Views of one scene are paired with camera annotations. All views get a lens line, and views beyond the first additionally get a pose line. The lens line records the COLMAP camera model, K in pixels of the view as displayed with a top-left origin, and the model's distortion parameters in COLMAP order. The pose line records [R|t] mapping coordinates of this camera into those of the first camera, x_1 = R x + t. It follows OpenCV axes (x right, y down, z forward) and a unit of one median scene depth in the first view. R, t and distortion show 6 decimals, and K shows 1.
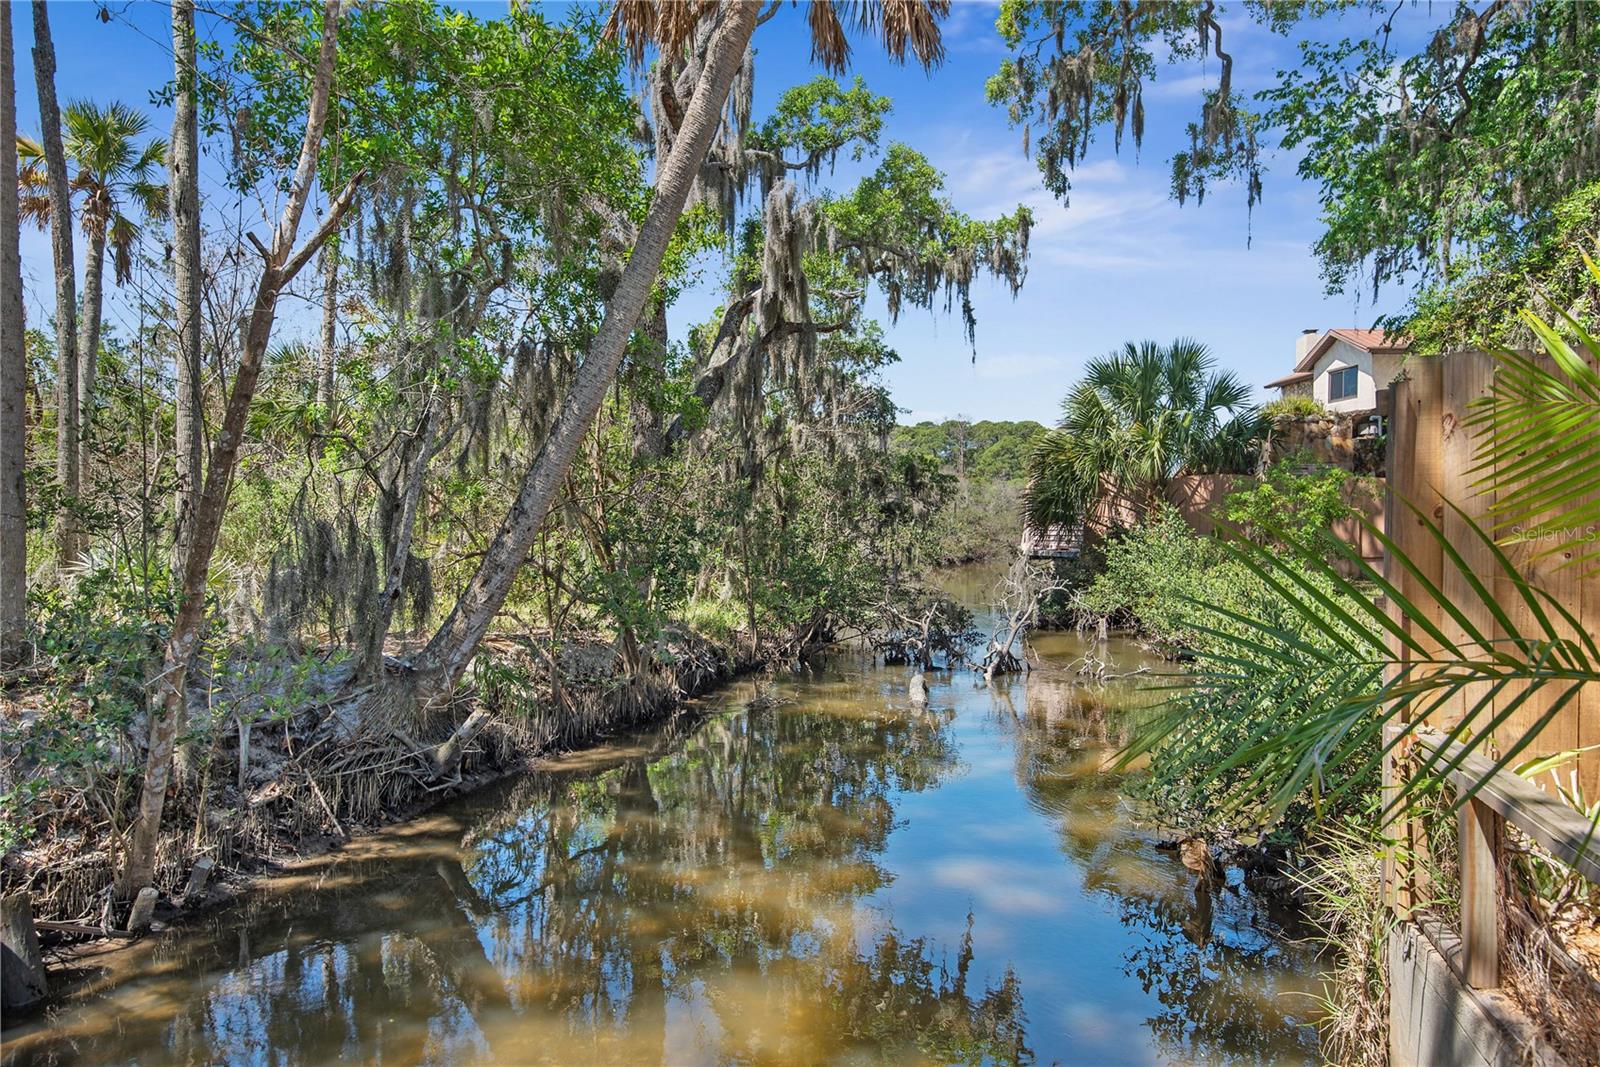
lens RADIAL K [[958.0, 0, 807.7], [0, 958.0, 530.8], [0, 0, 1]] dist [0.006965, -0.010789]
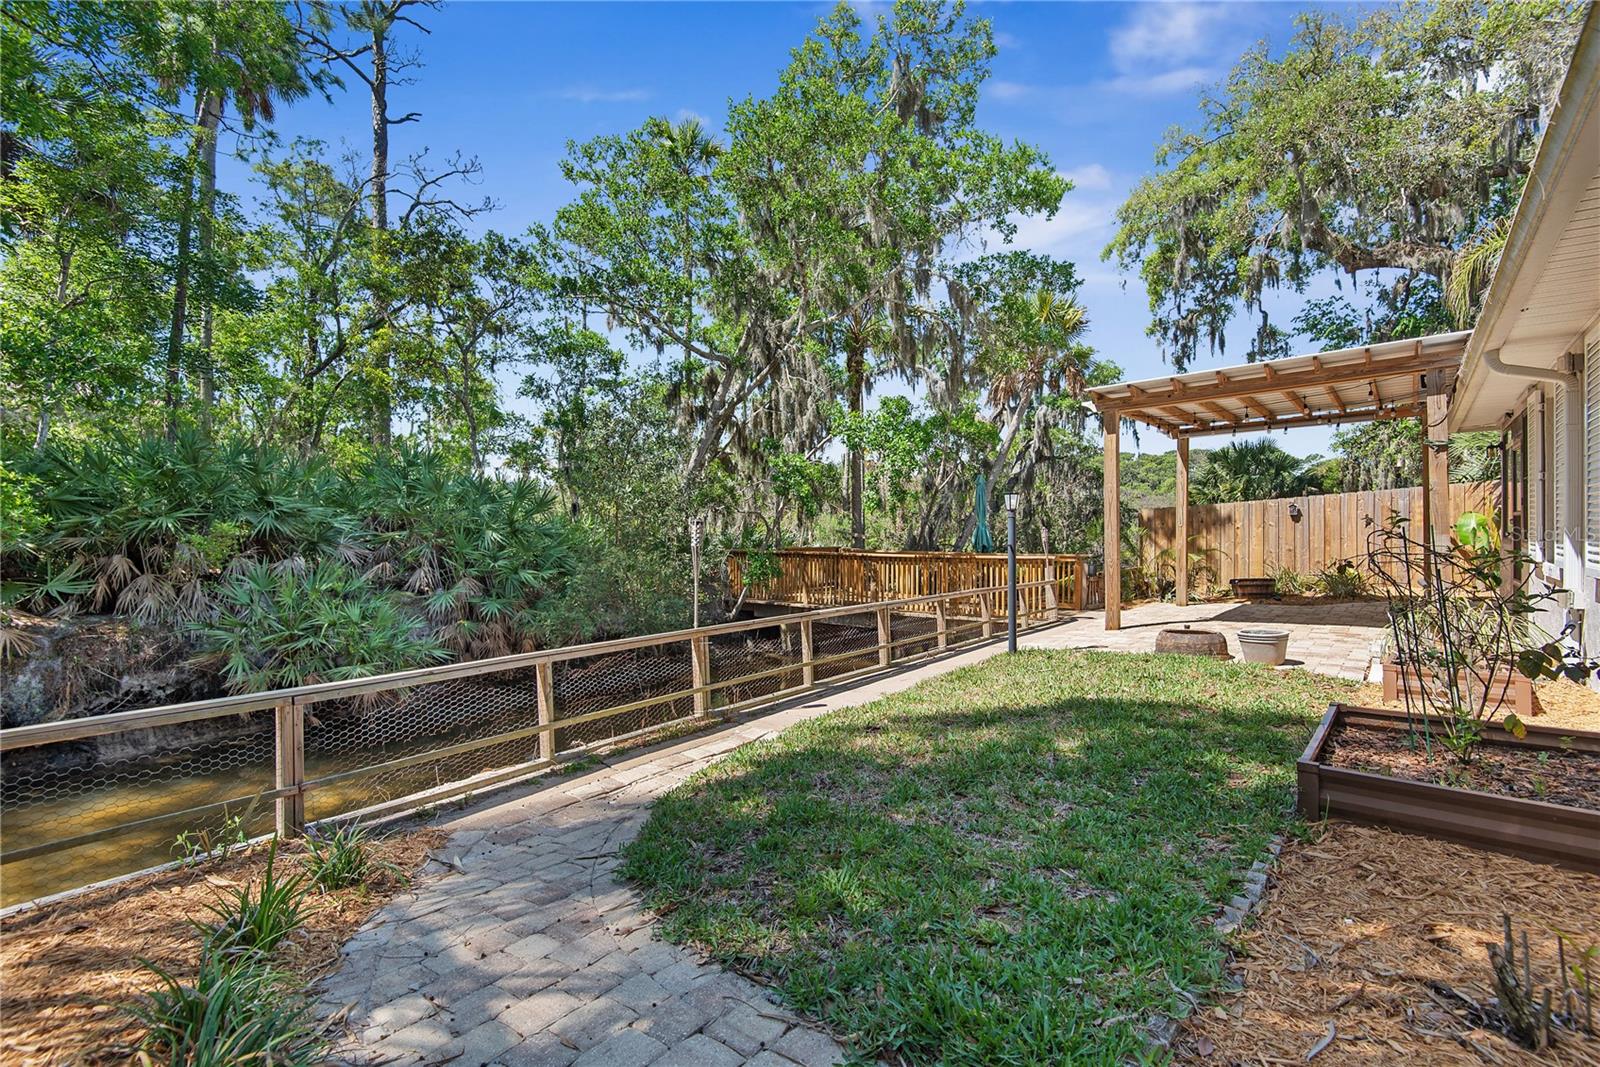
lens RADIAL K [[733.7, 0, 802.5], [0, 733.7, 535.7], [0, 0, 1]] dist [0.016062, -0.010926]
pose [[0.931610, -0.005153, -0.363424, 0.069697], [0.004512, 0.999986, -0.002612, -0.001538], [0.363433, 0.000794, 0.931620, -0.805987]]
